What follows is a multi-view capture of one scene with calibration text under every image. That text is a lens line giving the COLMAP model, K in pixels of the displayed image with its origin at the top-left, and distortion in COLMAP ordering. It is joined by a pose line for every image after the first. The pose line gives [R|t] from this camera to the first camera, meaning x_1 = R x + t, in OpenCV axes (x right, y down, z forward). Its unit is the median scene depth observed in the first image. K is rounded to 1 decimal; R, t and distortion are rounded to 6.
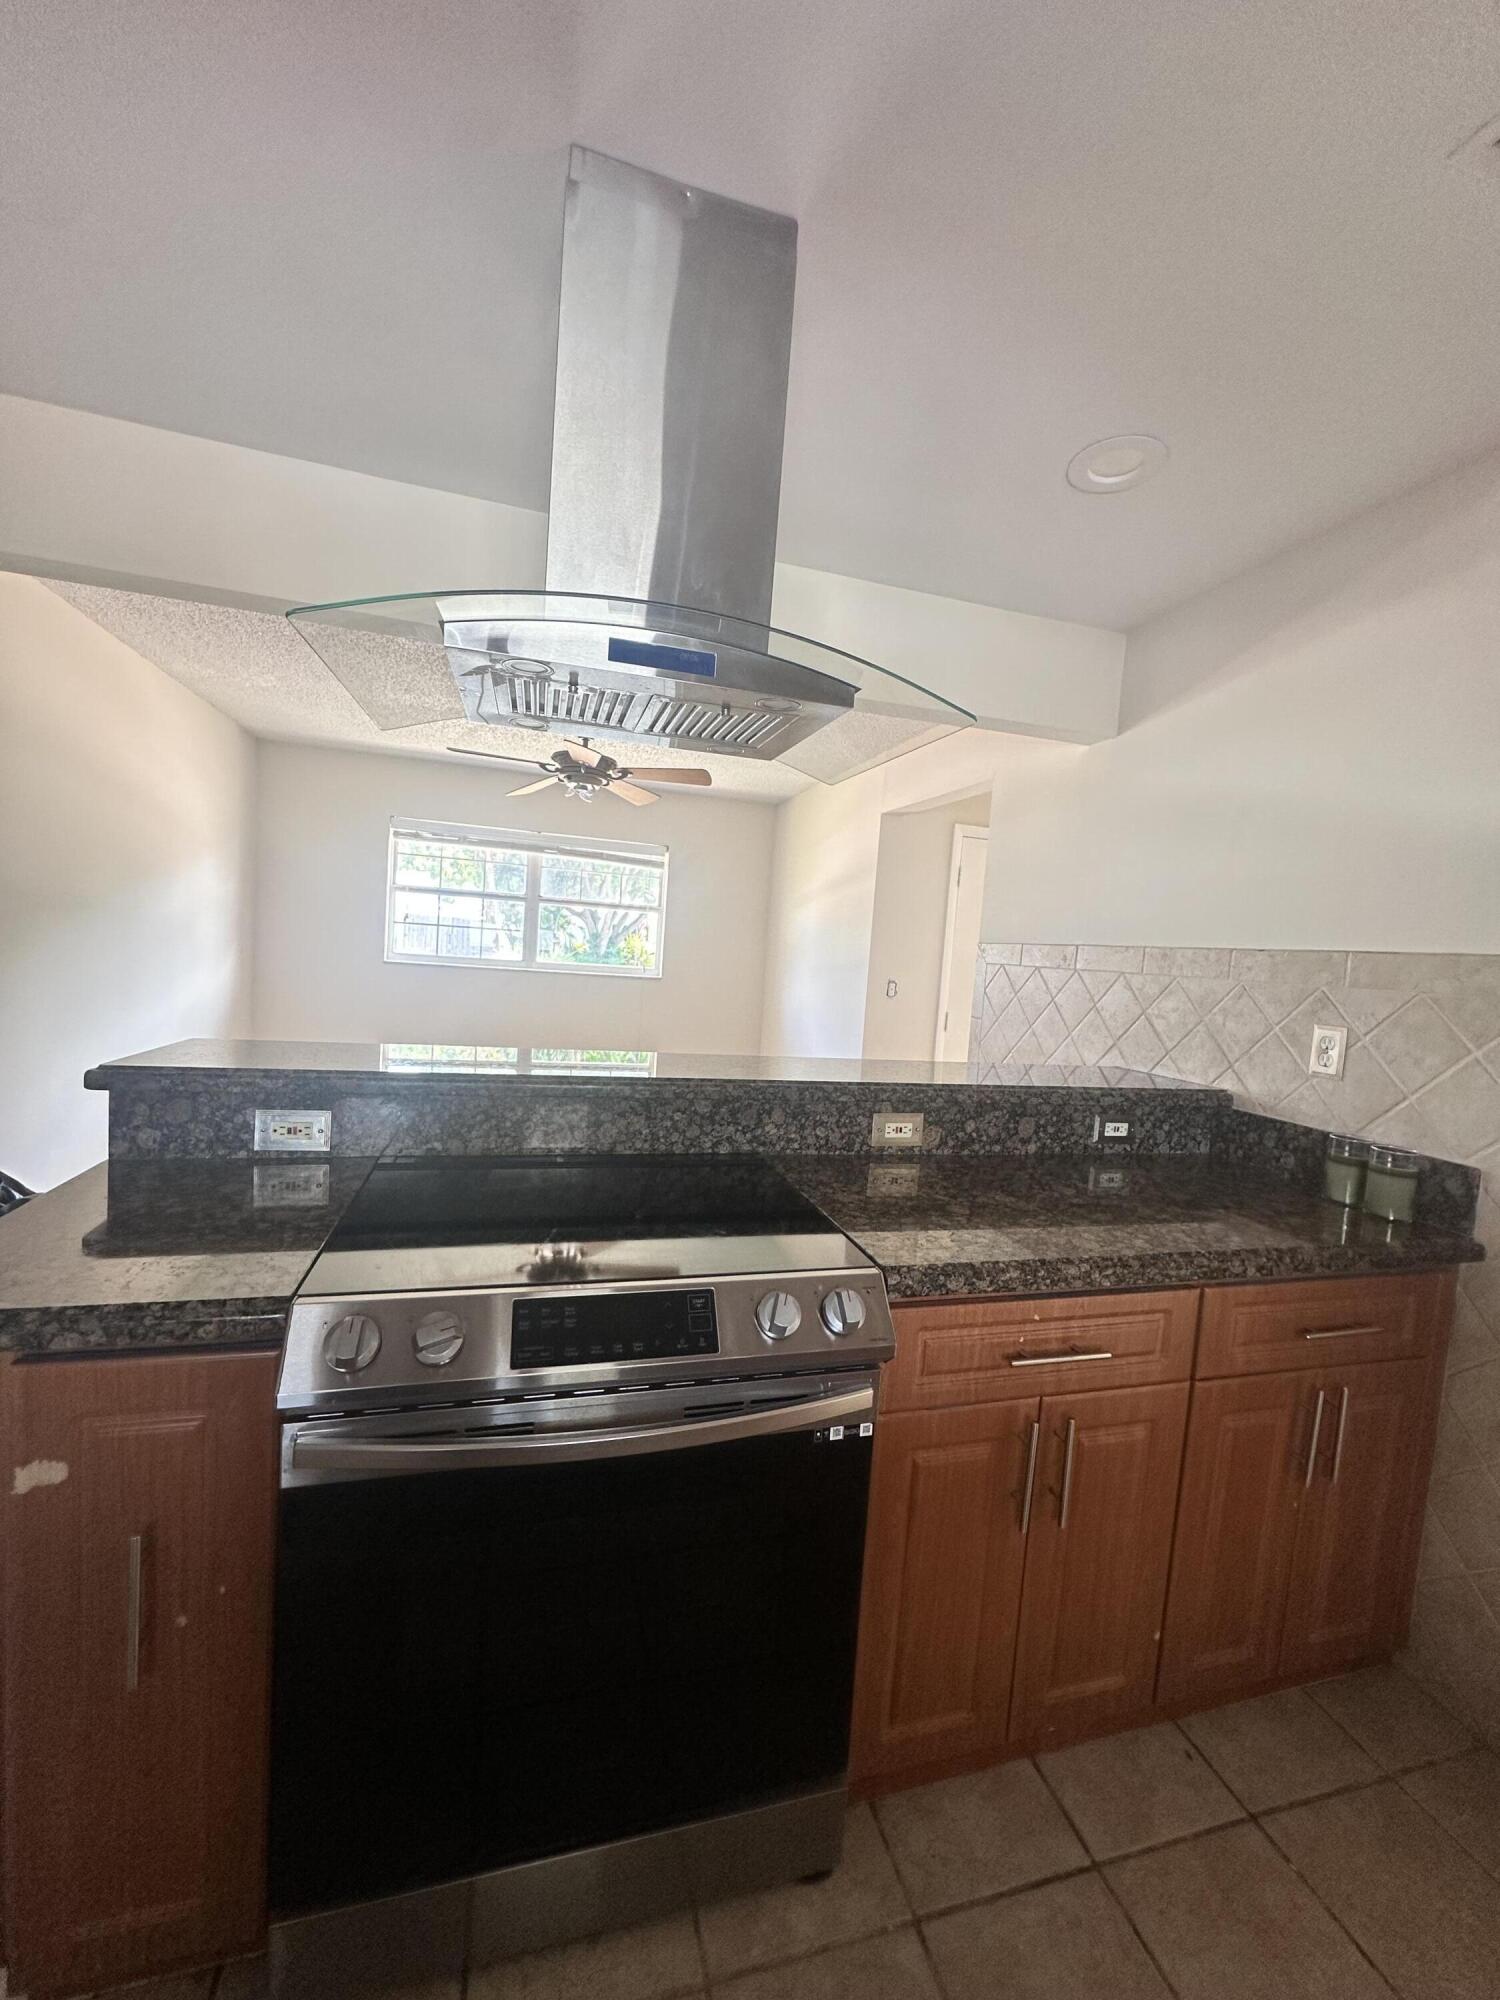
lens RADIAL K [[798.8, 0, 742.2], [0, 798.8, 1008.6], [0, 0, 1]] dist [-0.004110, 0.000540]
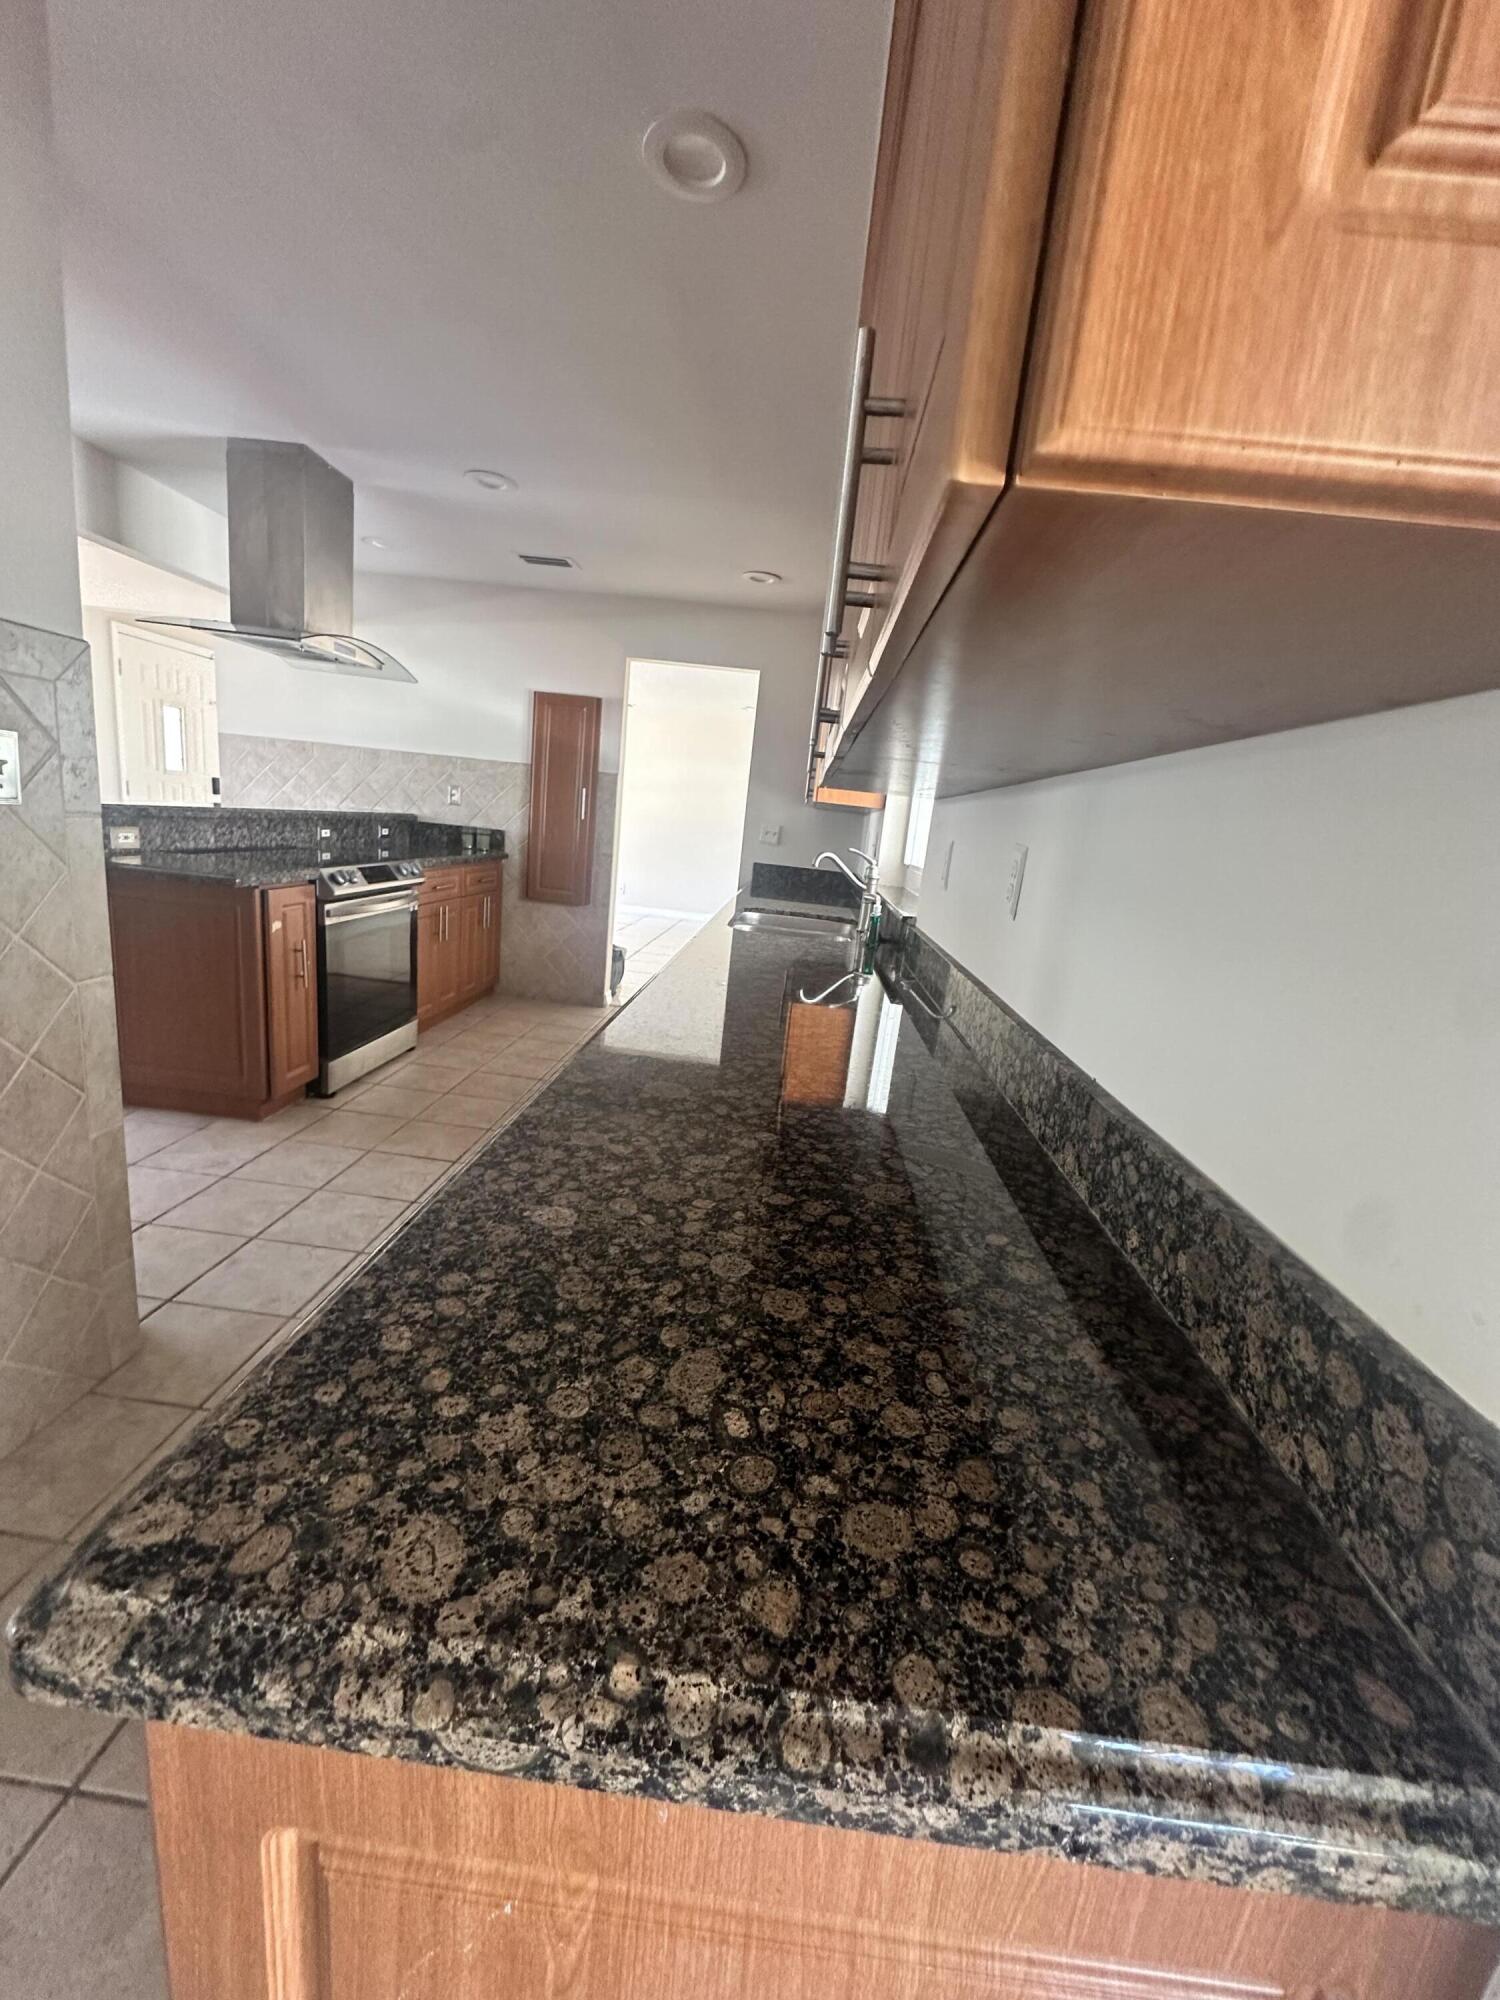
lens RADIAL K [[798.8, 0, 750.6], [0, 798.8, 1003.3], [0, 0, 1]] dist [-0.004110, 0.000540]
pose [[0.339937, -0.244089, 0.908220, -1.687371], [-0.006348, 0.965113, 0.261756, 0.022493], [-0.940427, -0.094746, 0.326529, -0.970332]]
